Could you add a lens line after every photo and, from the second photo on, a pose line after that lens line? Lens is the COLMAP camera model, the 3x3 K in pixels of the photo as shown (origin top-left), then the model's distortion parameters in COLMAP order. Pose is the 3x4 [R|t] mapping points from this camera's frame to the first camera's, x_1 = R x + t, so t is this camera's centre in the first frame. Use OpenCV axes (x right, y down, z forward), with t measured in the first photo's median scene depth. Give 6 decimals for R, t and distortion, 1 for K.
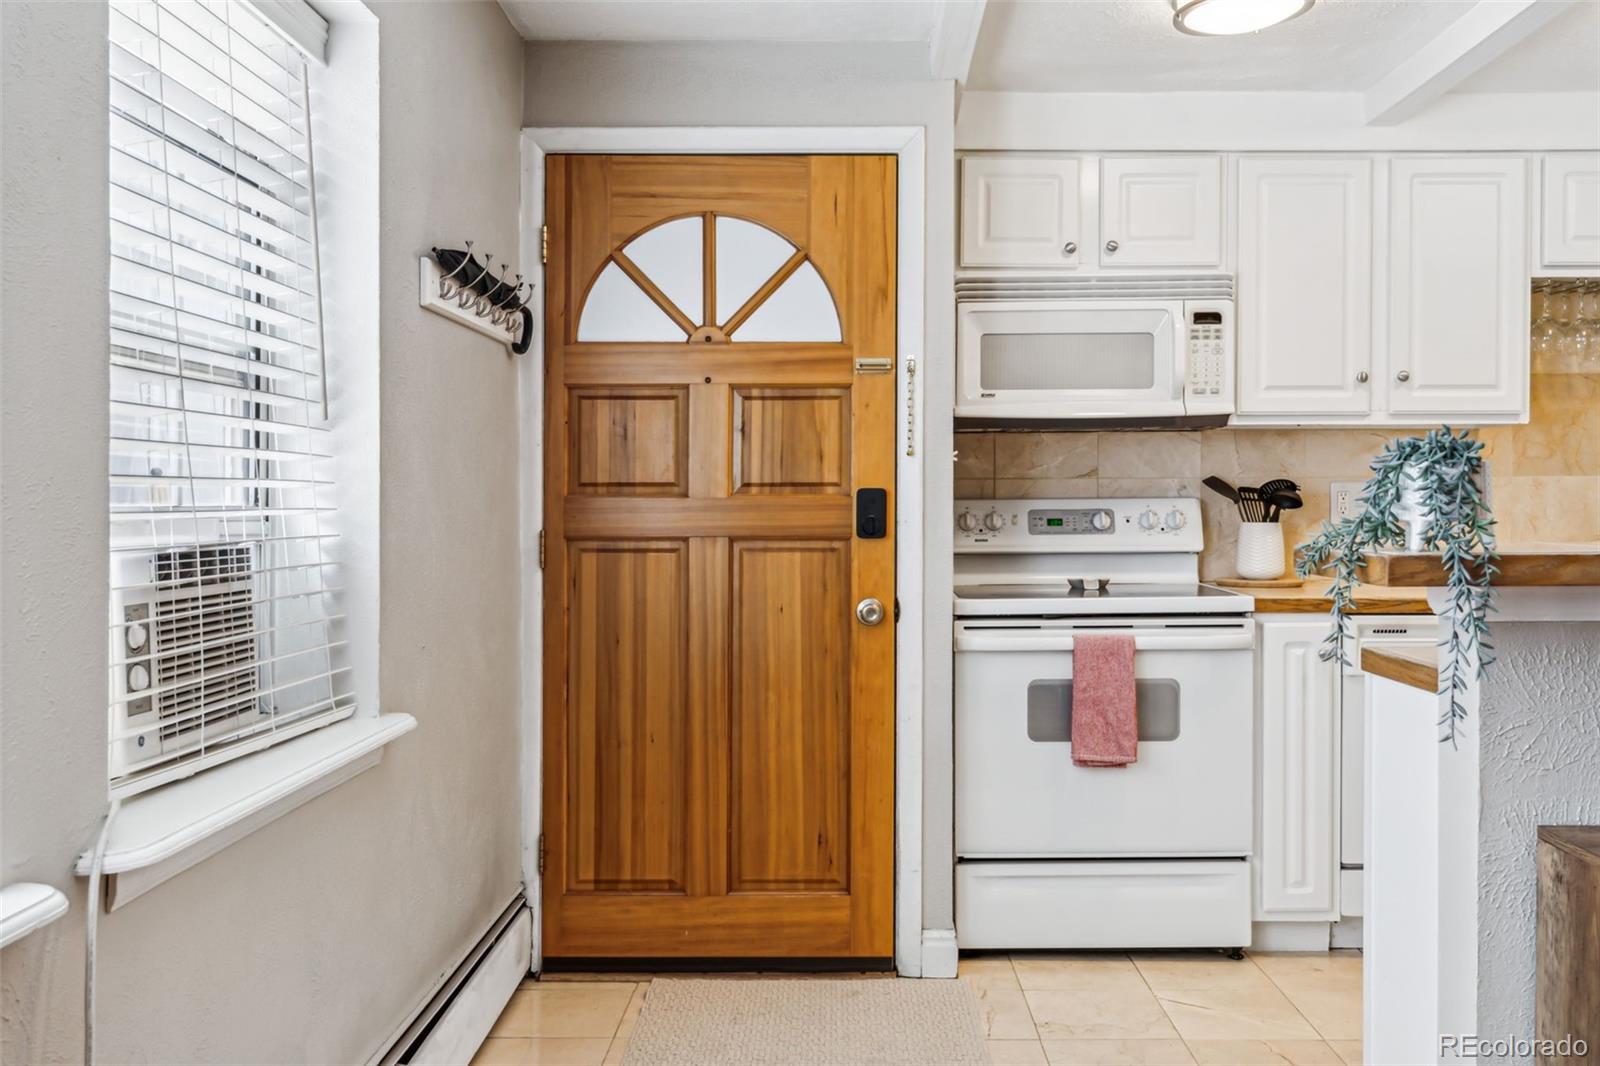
lens RADIAL K [[1413.8, 0, 838.1], [0, 1413.8, 506.4], [0, 0, 1]] dist [0.007086, 0.004796]
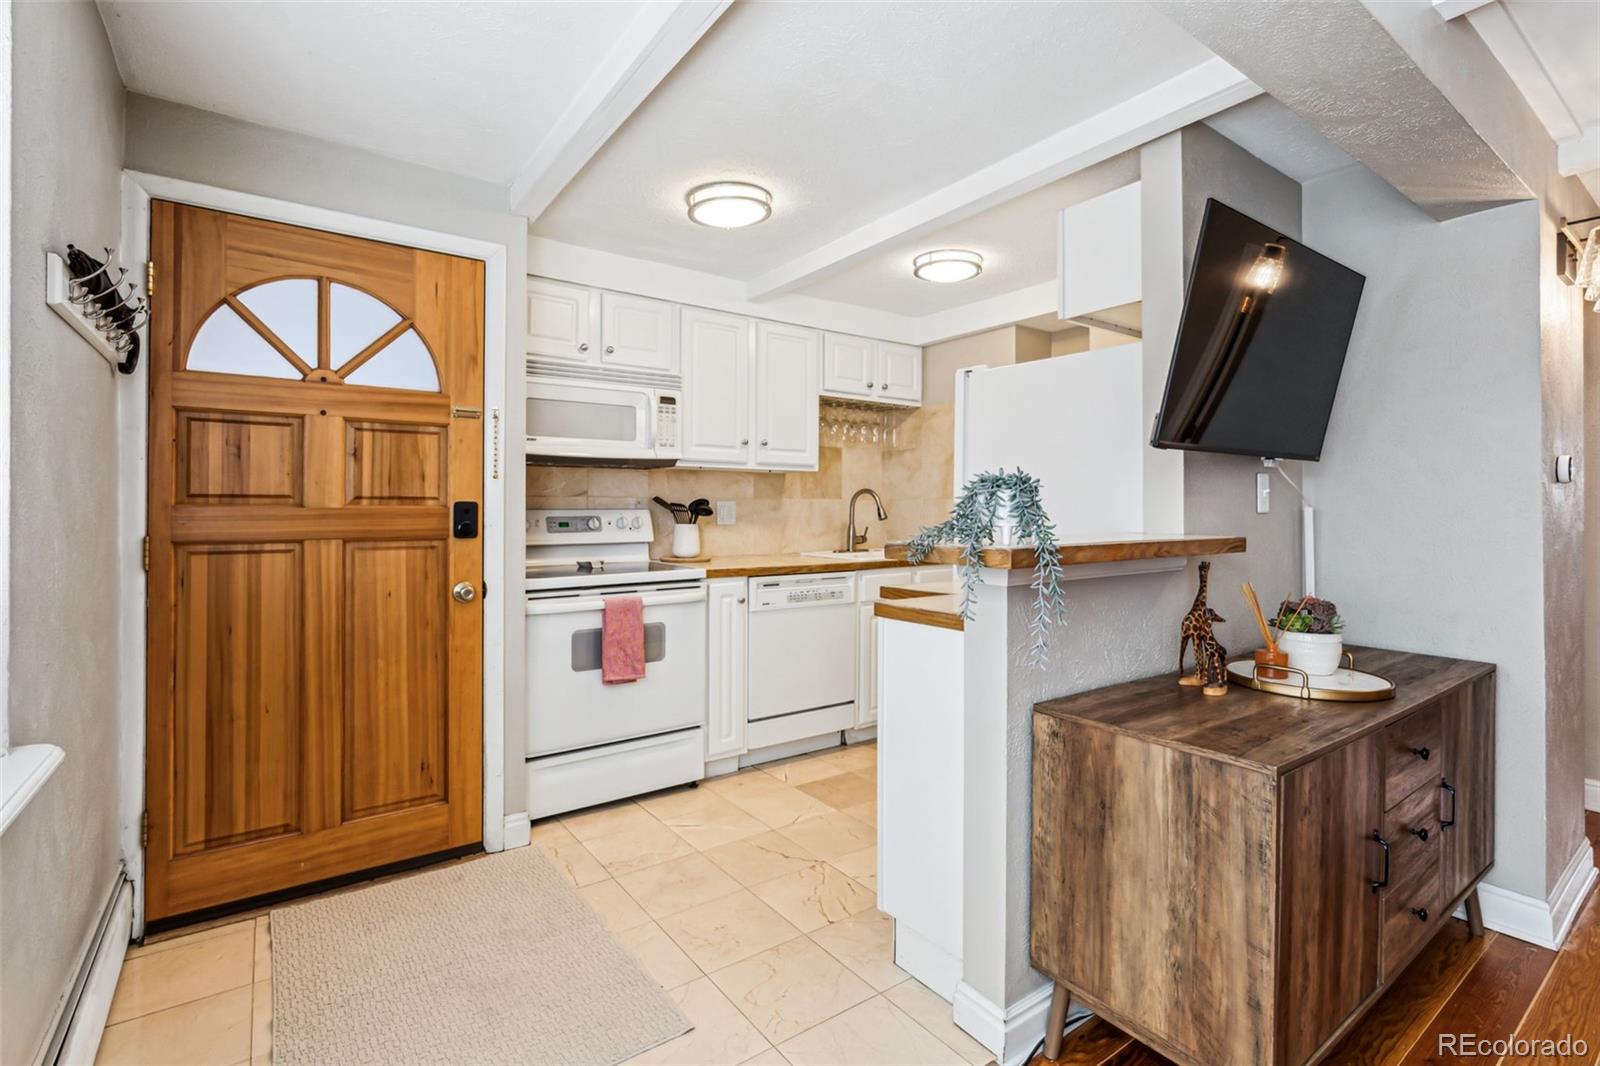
lens RADIAL K [[743.0, 0, 800.0], [0, 743.0, 511.5], [0, 0, 1]] dist [-0.003459, 0.000634]
pose [[0.809994, 0.003105, 0.586431, -0.133789], [-0.001946, 0.999995, -0.002606, -0.001972], [-0.586436, 0.000969, 0.809995, 0.227996]]
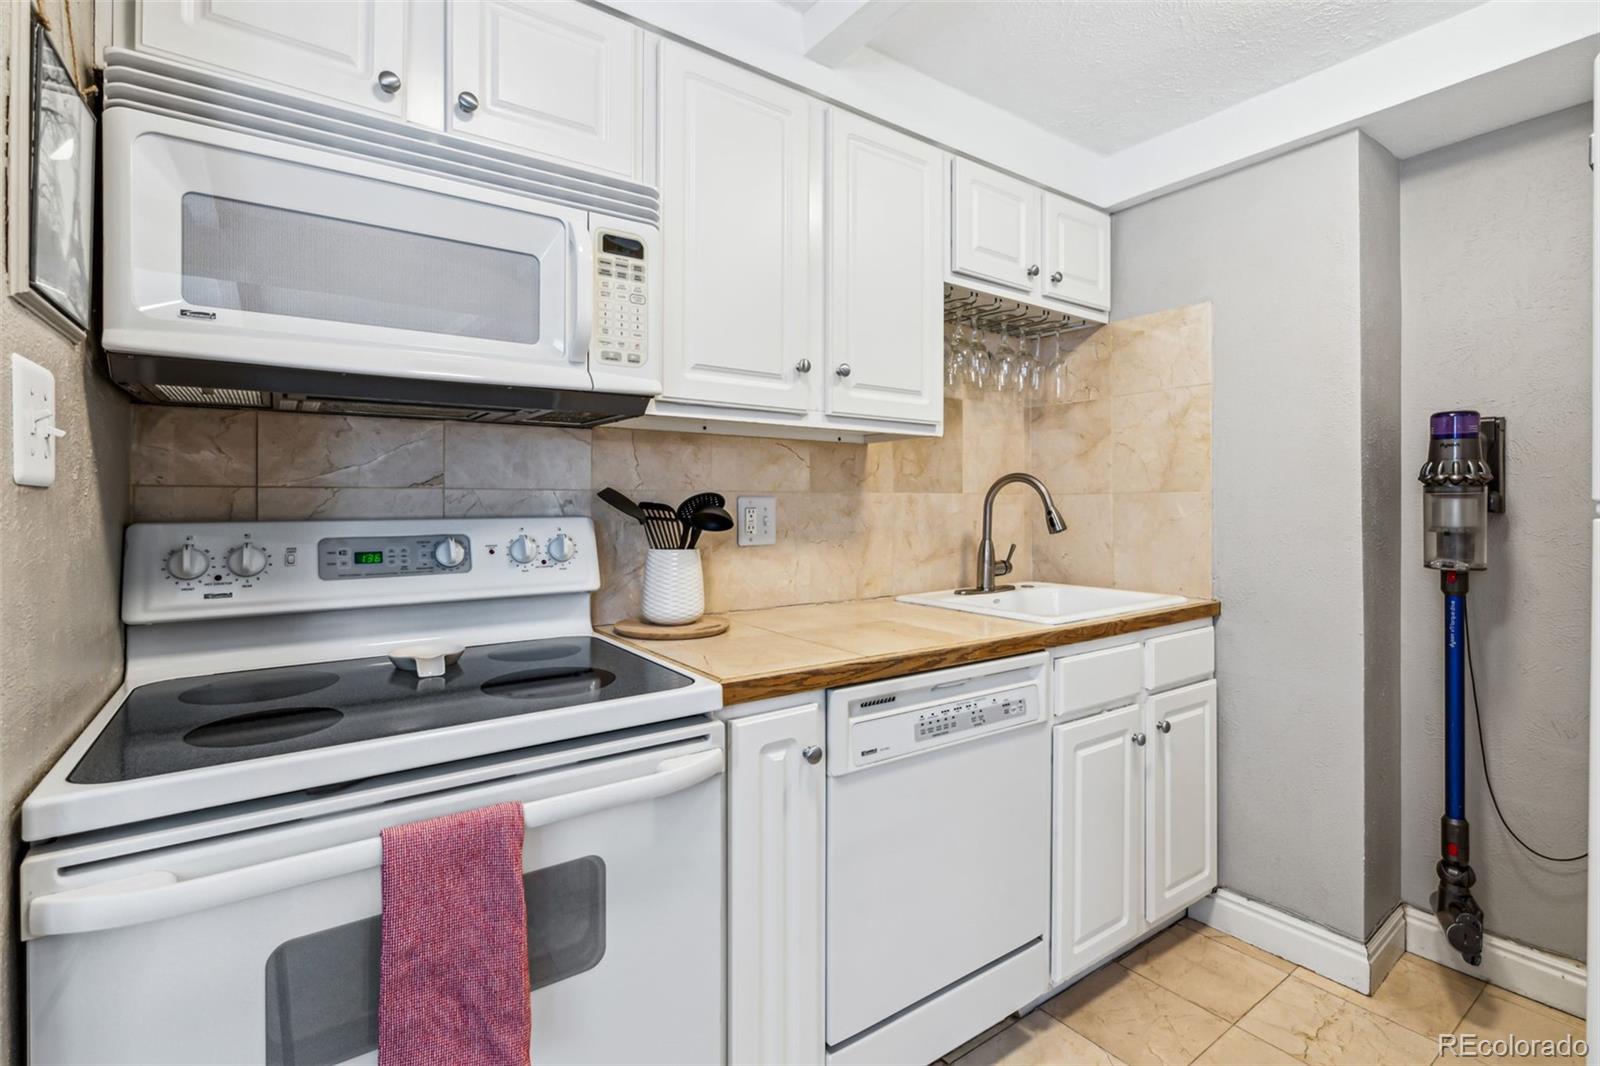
lens RADIAL K [[743.0, 0, 800.0], [0, 743.0, 511.5], [0, 0, 1]] dist [-0.003459, 0.000634]
pose [[0.811041, -0.002904, 0.584982, 0.137416], [0.001521, 0.999995, 0.002855, -0.011592], [-0.584987, -0.001425, 0.811041, 0.736378]]
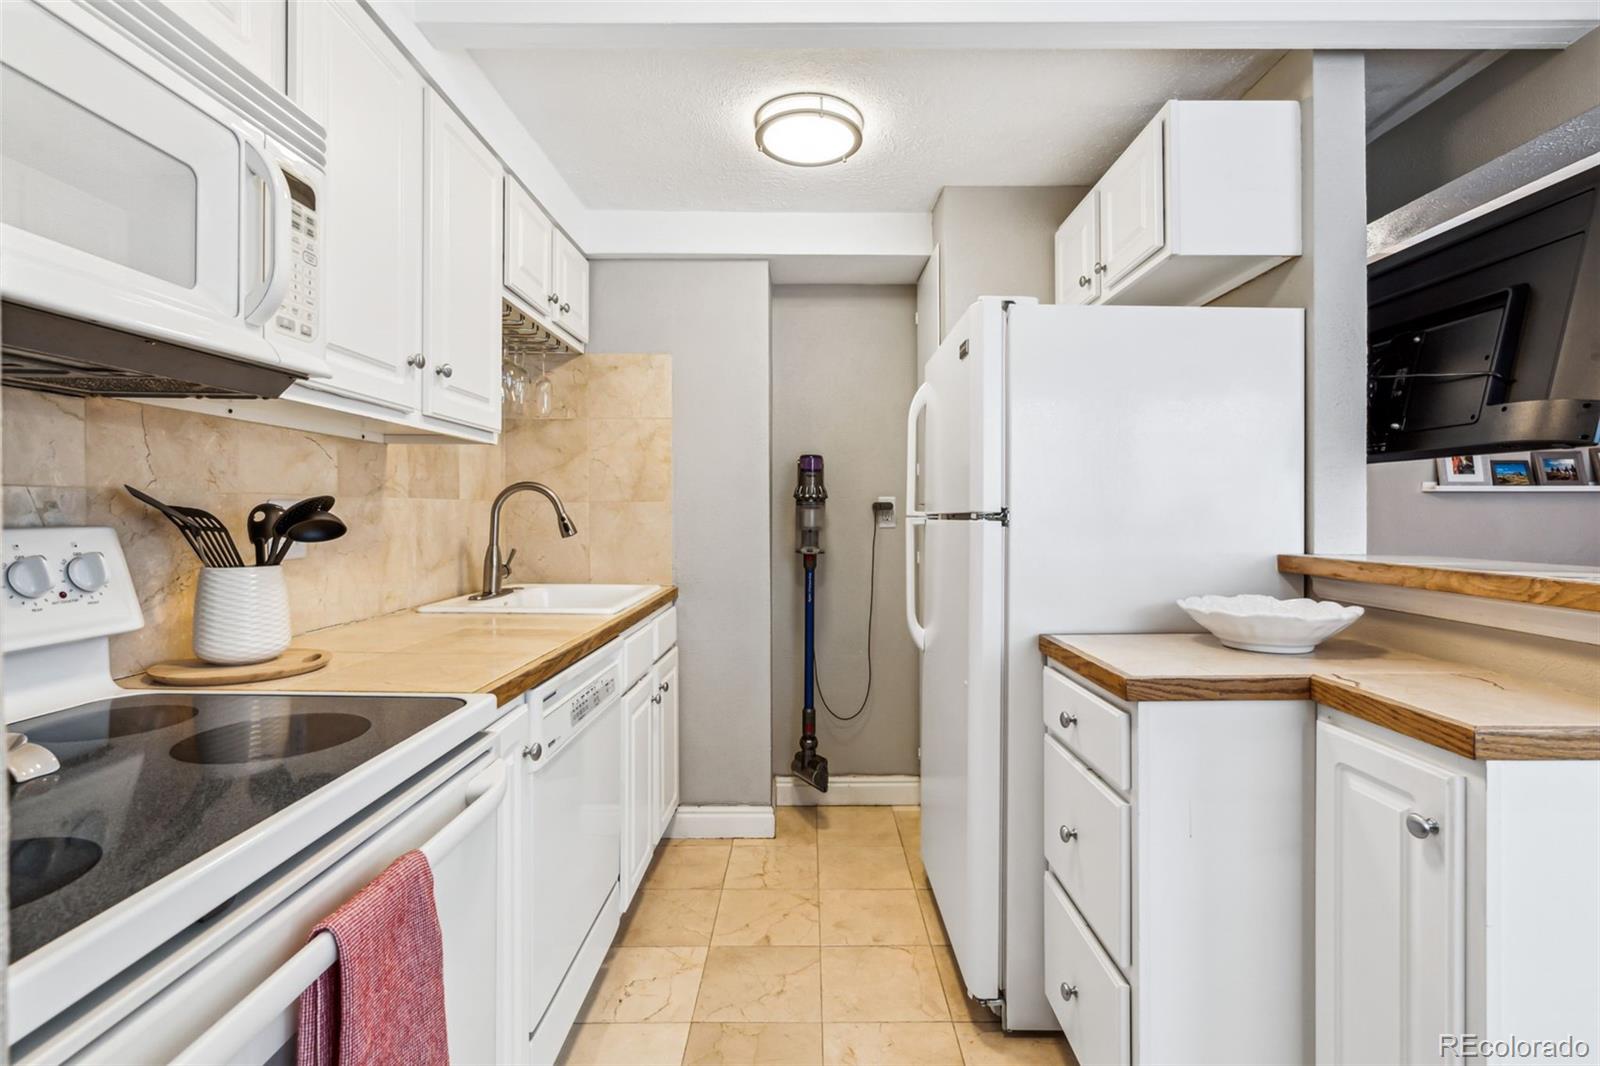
lens RADIAL K [[745.6, 0, 813.3], [0, 745.6, 523.1], [0, 0, 1]] dist [-0.001944, 0.000032]
pose [[-0.003734, -0.011108, 0.999931, -0.022330], [0.000366, 0.999938, 0.011110, -0.012144], [-0.999993, 0.000407, -0.003730, 0.885707]]
